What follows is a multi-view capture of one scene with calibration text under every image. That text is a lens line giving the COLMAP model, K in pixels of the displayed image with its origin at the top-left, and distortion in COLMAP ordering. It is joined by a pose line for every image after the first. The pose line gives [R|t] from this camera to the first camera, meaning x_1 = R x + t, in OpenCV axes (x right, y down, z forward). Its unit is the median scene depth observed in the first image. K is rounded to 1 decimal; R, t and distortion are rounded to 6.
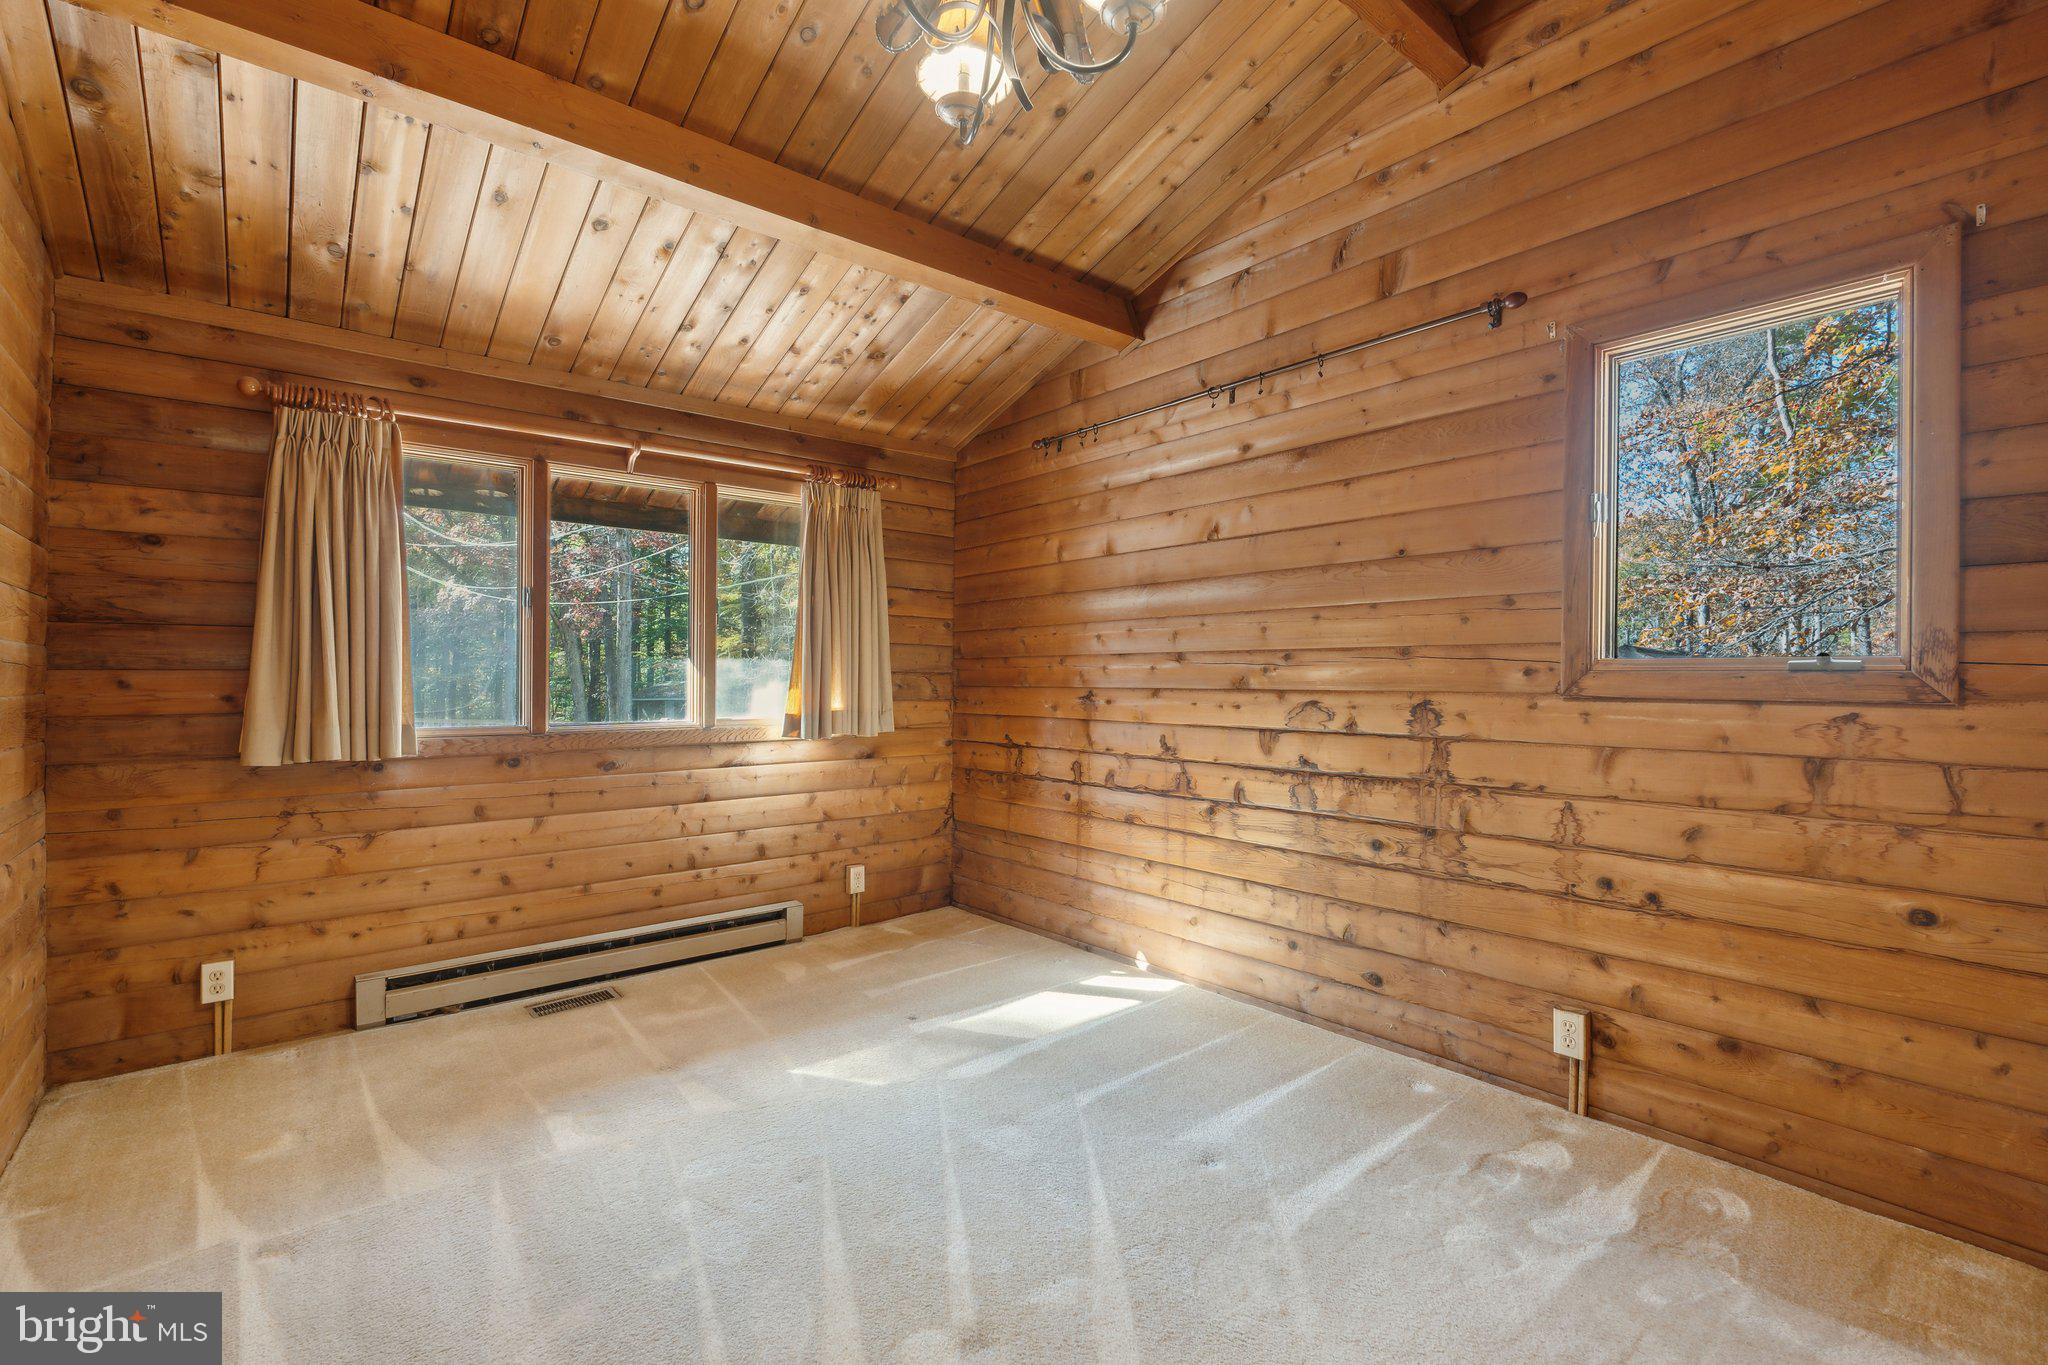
lens RADIAL K [[916.2, 0, 1024.2], [0, 916.2, 681.9], [0, 0, 1]] dist [-0.005897, 0.001230]
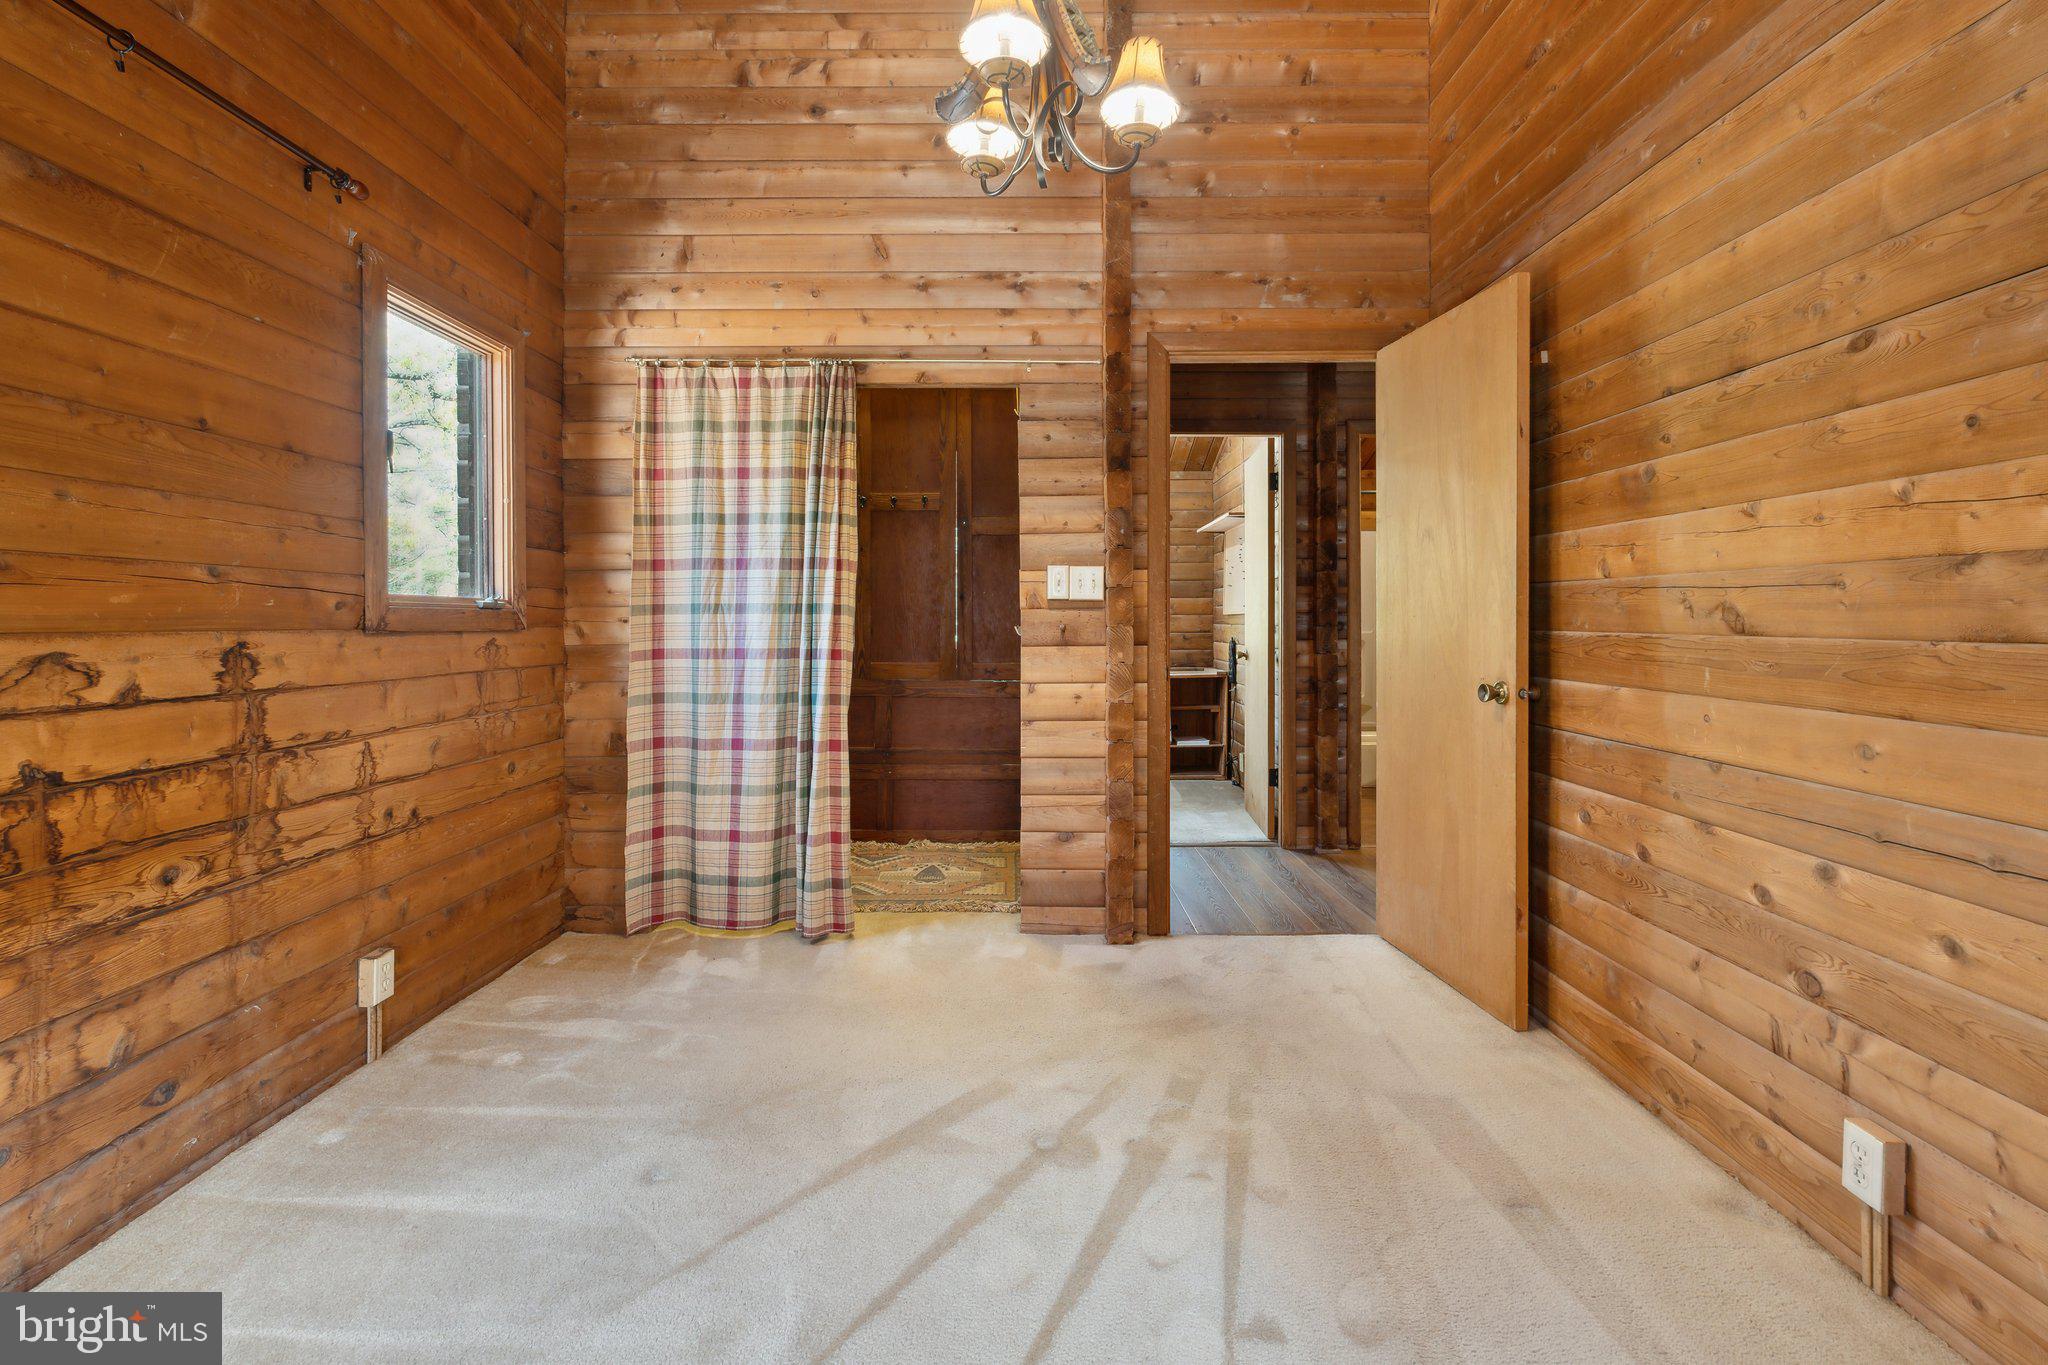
lens RADIAL K [[916.2, 0, 1021.8], [0, 916.2, 621.3], [0, 0, 1]] dist [-0.005897, 0.001230]
pose [[-0.760356, -0.003749, 0.649496, -0.500677], [-0.000699, 0.999987, 0.004954, -0.000335], [-0.649506, 0.003313, -0.760349, 1.171317]]
